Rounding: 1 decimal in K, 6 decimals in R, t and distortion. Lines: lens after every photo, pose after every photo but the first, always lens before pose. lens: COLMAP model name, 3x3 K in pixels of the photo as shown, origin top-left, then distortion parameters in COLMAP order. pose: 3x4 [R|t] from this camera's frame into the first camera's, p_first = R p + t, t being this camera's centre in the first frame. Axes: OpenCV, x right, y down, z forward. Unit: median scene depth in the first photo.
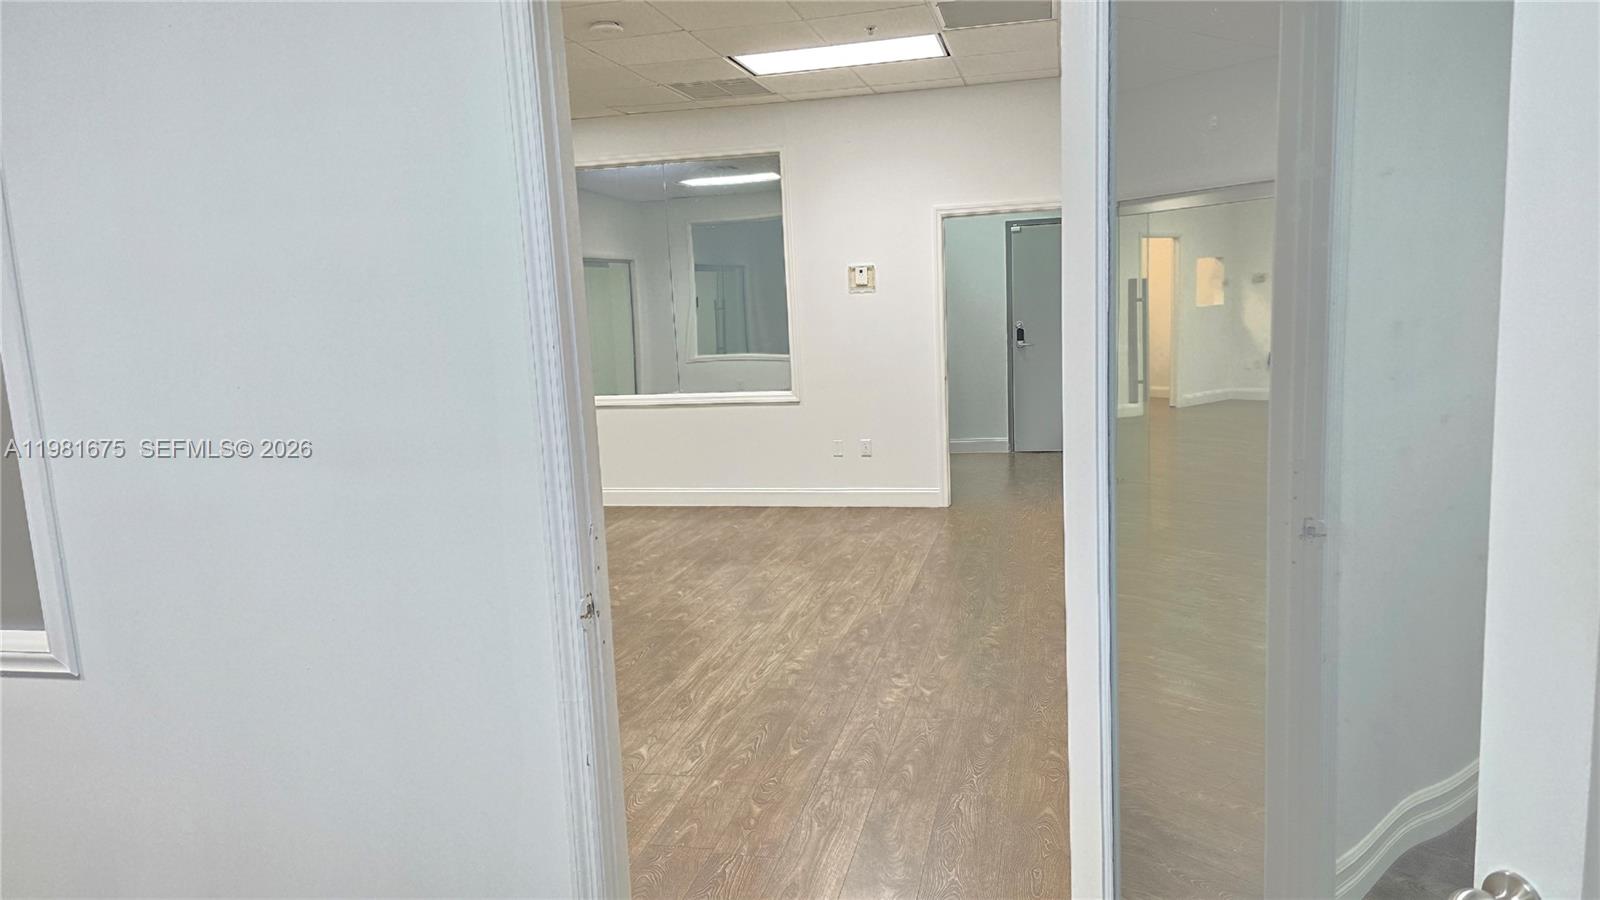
lens RADIAL K [[1067.1, 0, 808.0], [0, 1067.1, 448.4], [0, 0, 1]] dist [0.080992, -0.075588]
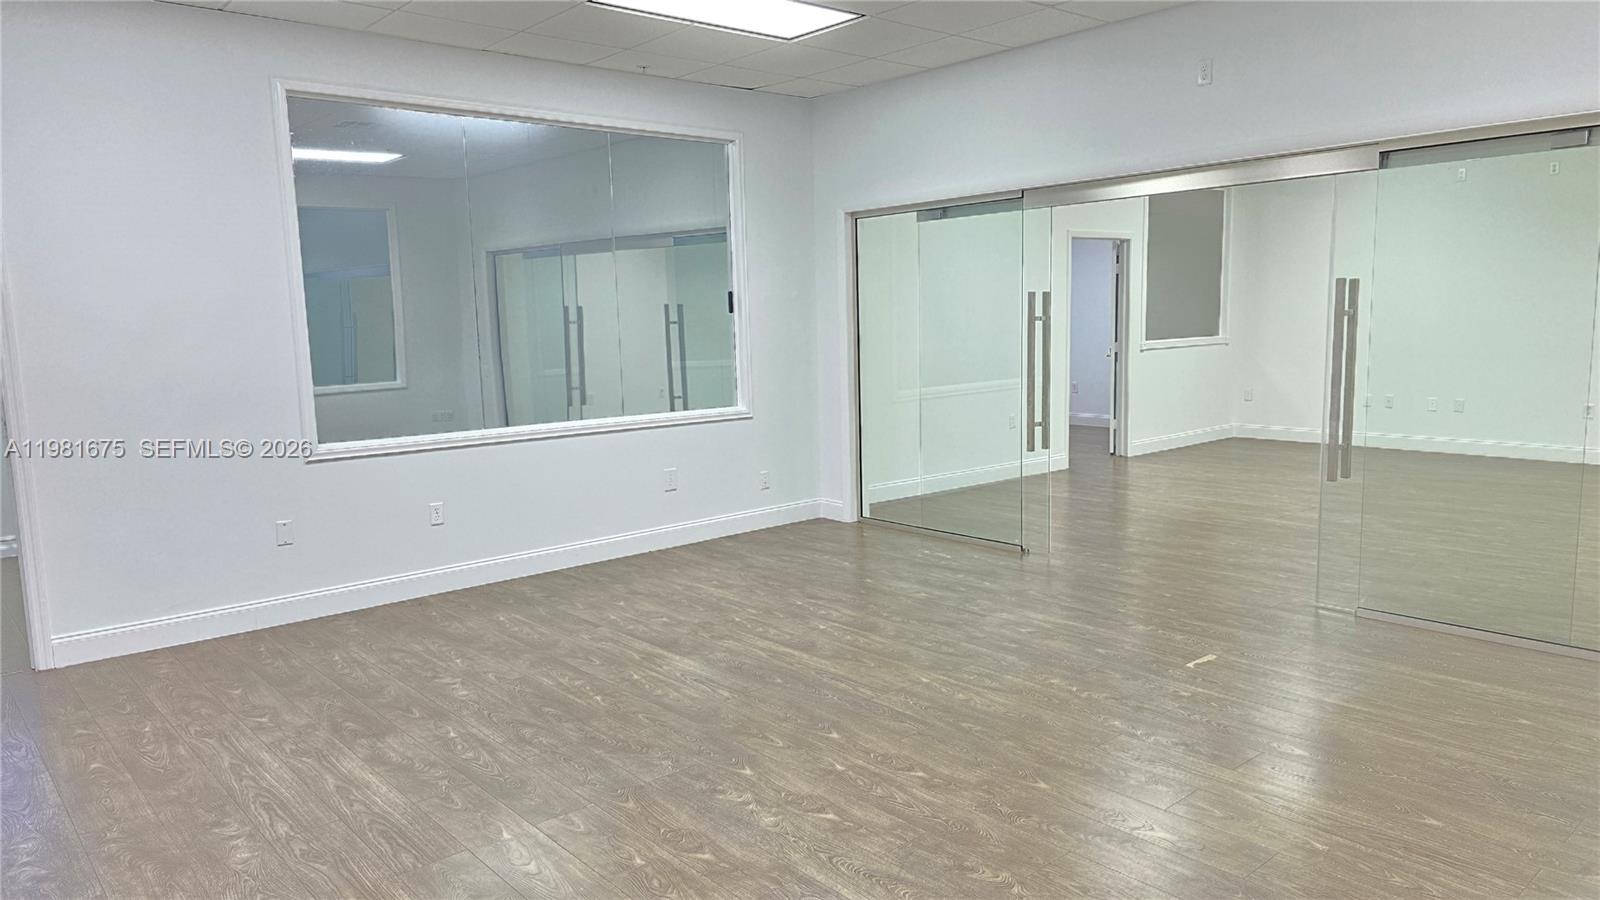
lens RADIAL K [[1067.1, 0, 808.0], [0, 1067.1, 448.4], [0, 0, 1]] dist [0.080992, -0.075588]
pose [[-0.579562, 0.161825, -0.798699, 0.294598], [-0.059497, 0.969068, 0.239516, -0.229423], [0.812753, 0.186335, -0.552007, 1.650198]]
